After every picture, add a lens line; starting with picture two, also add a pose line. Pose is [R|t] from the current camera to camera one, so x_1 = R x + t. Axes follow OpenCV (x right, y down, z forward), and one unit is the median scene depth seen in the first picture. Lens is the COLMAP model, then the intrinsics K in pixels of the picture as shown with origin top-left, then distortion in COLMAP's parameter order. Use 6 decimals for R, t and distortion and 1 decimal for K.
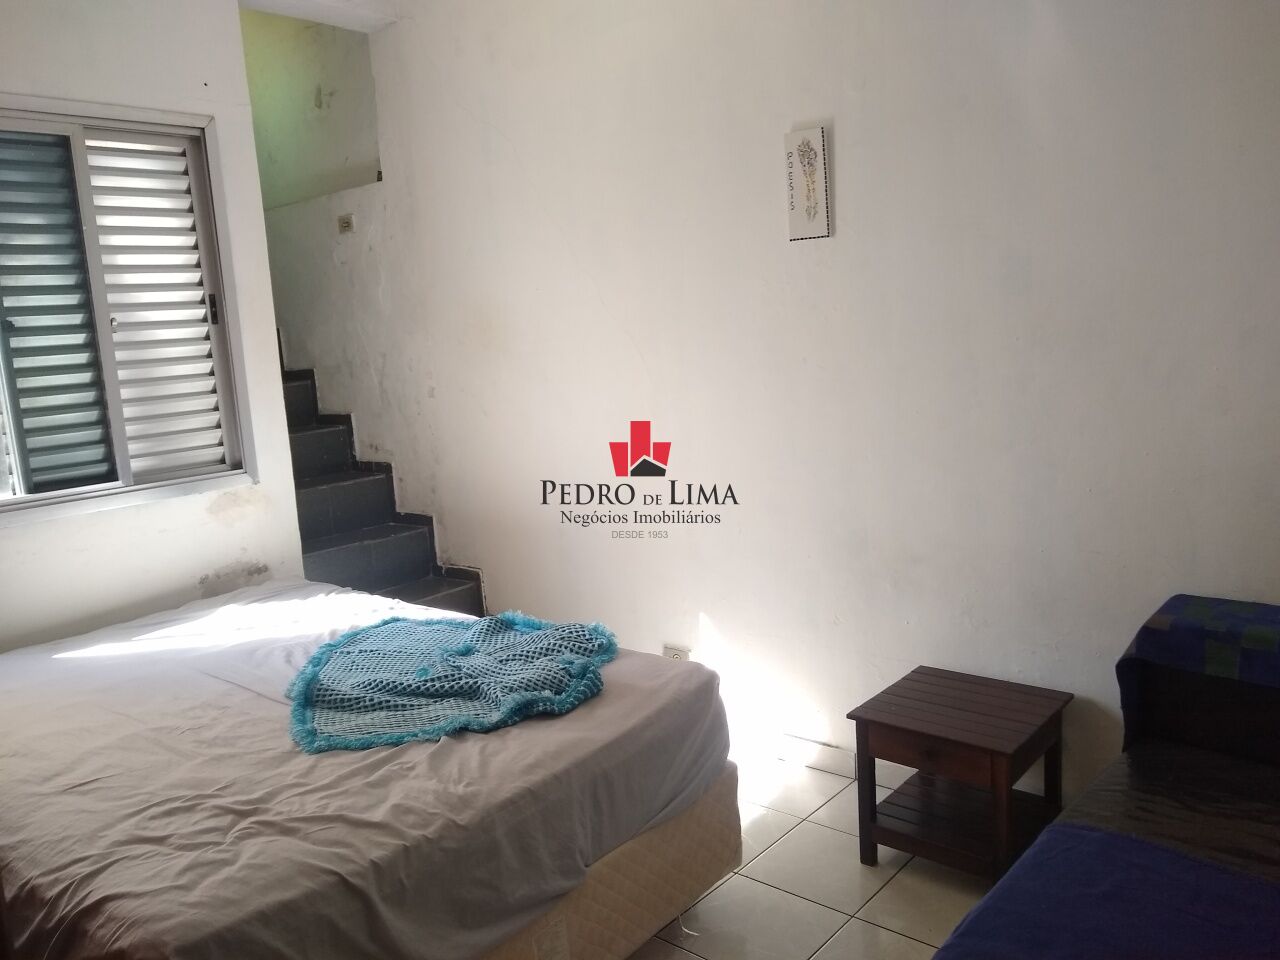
lens RADIAL K [[1001.2, 0, 638.1], [0, 1001.2, 512.5], [0, 0, 1]] dist [-0.157955, 0.136474]
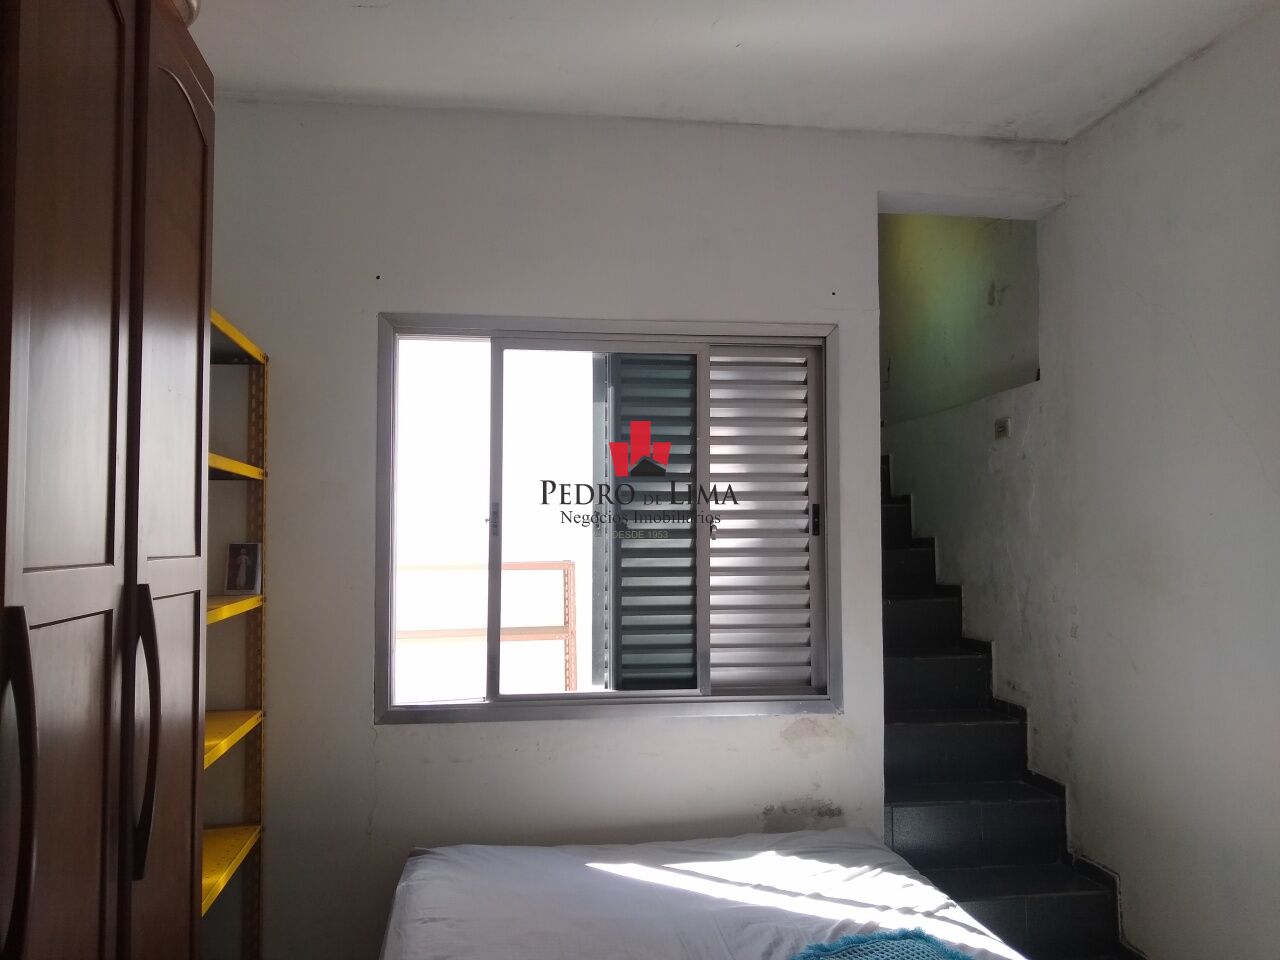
lens RADIAL K [[999.2, 0, 640.0], [0, 999.2, 480.0], [0, 0, 1]] dist [0.009361, -0.000840]
pose [[0.744460, 0.006604, -0.667635, 0.077893], [-0.157787, 0.973367, -0.166315, -0.050517], [0.648755, 0.229159, 0.725674, 0.148202]]
